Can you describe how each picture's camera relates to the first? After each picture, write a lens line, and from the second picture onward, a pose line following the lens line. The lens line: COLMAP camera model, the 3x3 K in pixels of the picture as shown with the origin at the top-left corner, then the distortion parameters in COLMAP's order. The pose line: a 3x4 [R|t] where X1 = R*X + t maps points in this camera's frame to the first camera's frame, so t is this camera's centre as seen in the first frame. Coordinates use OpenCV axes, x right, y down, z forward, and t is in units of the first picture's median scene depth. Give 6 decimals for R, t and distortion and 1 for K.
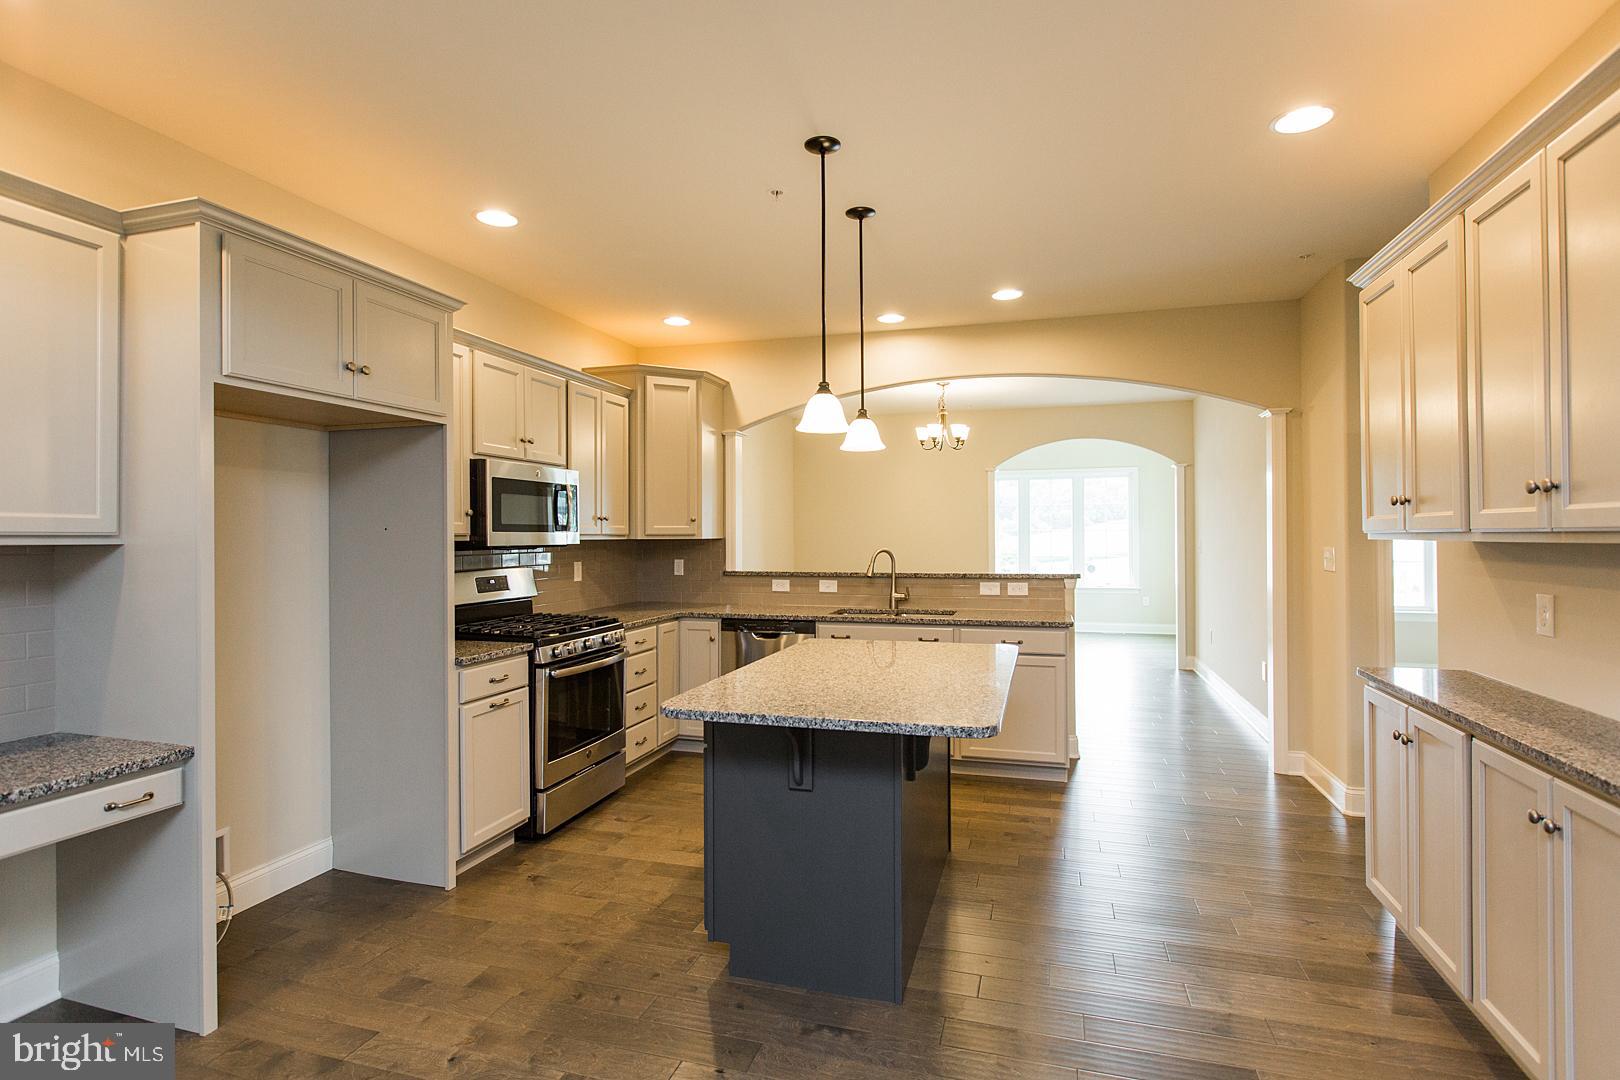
lens RADIAL K [[809.8, 0, 798.2], [0, 809.8, 529.4], [0, 0, 1]] dist [-0.003156, 0.000559]
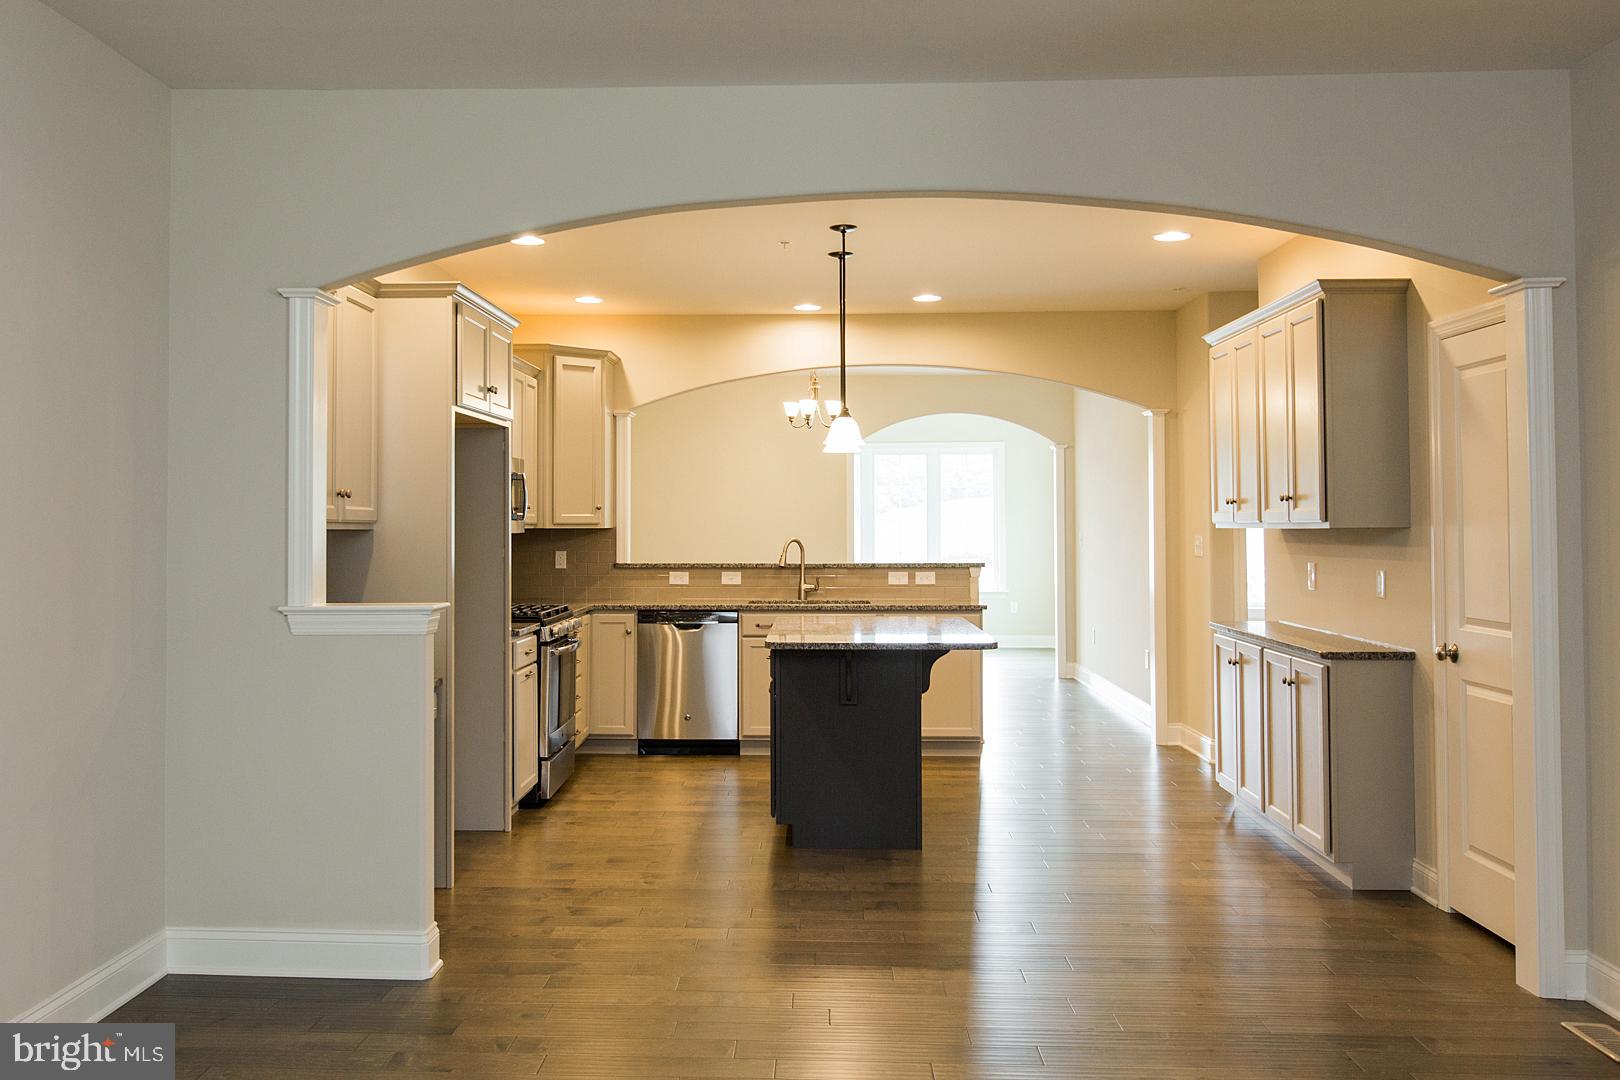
lens RADIAL K [[1405.7, 0, 721.3], [0, 1405.7, 494.5], [0, 0, 1]] dist [0.011307, -0.008803]
pose [[0.973486, 0.007158, 0.228636, -0.374581], [-0.003578, 0.999864, -0.016072, -0.001777], [-0.228720, 0.014828, 0.973379, -0.643804]]
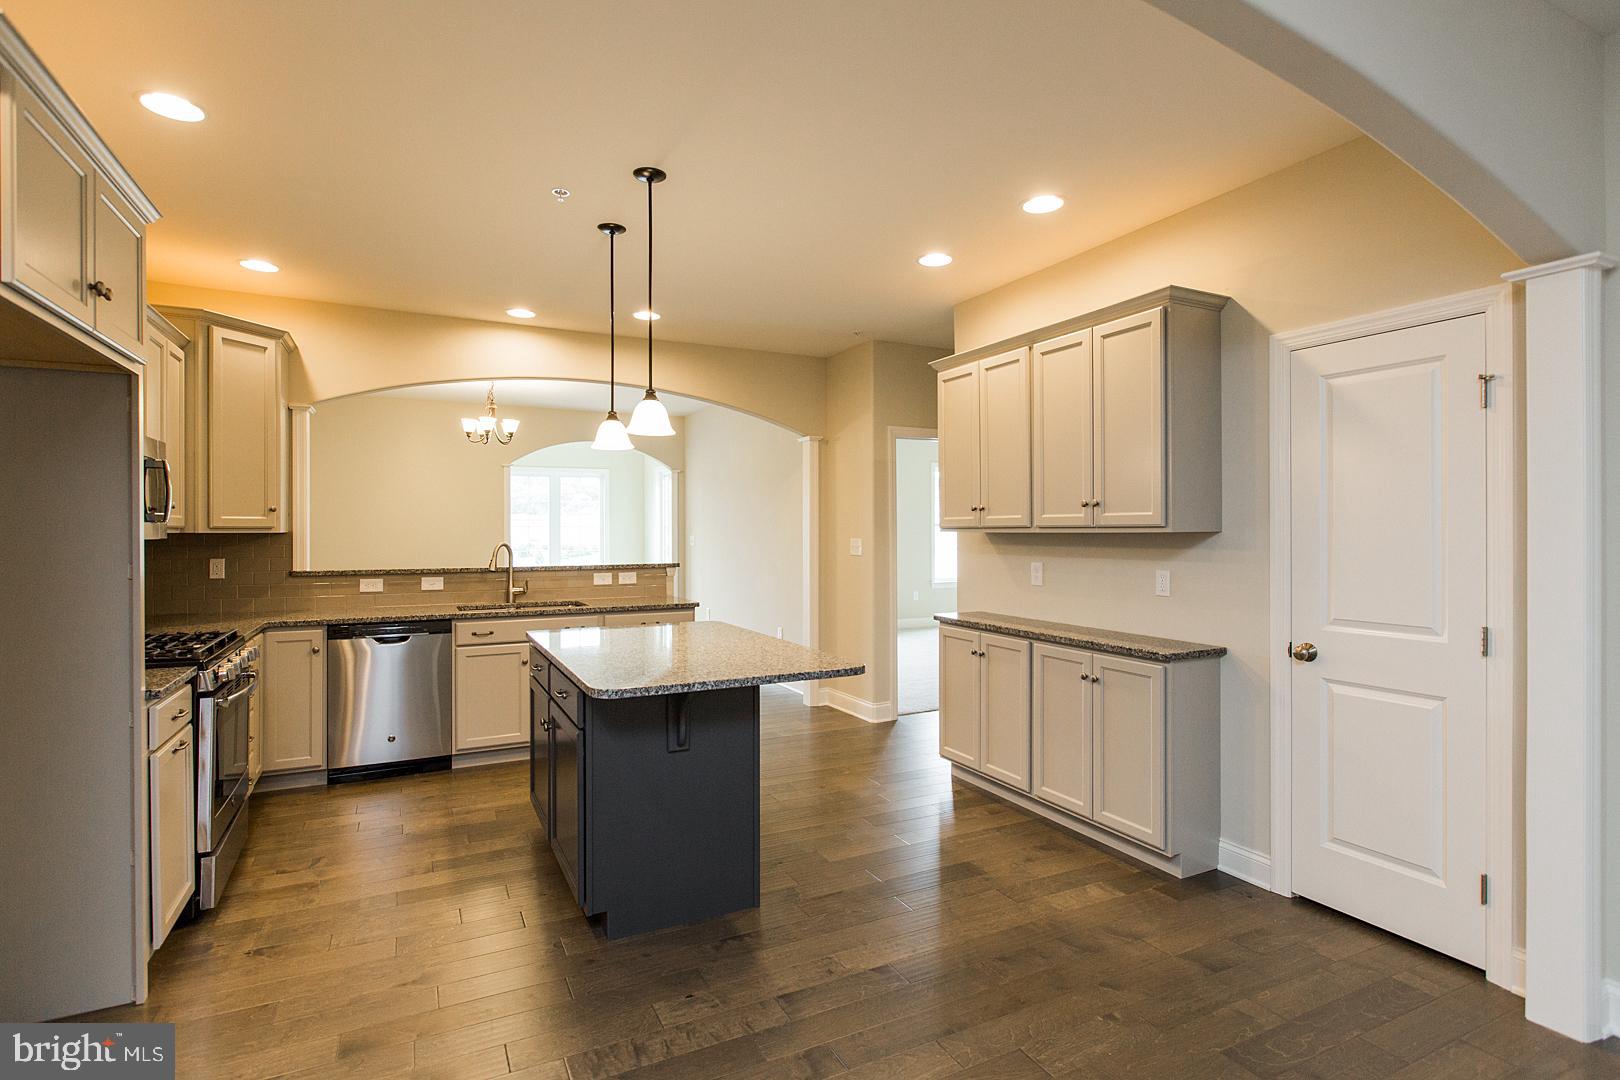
lens RADIAL K [[809.8, 0, 813.6], [0, 809.8, 532.7], [0, 0, 1]] dist [-0.003156, 0.000559]
pose [[0.716164, 0.001382, 0.697931, -0.317886], [-0.006601, 0.999967, 0.004794, 0.004178], [-0.697901, -0.008040, 0.716149, 0.027751]]
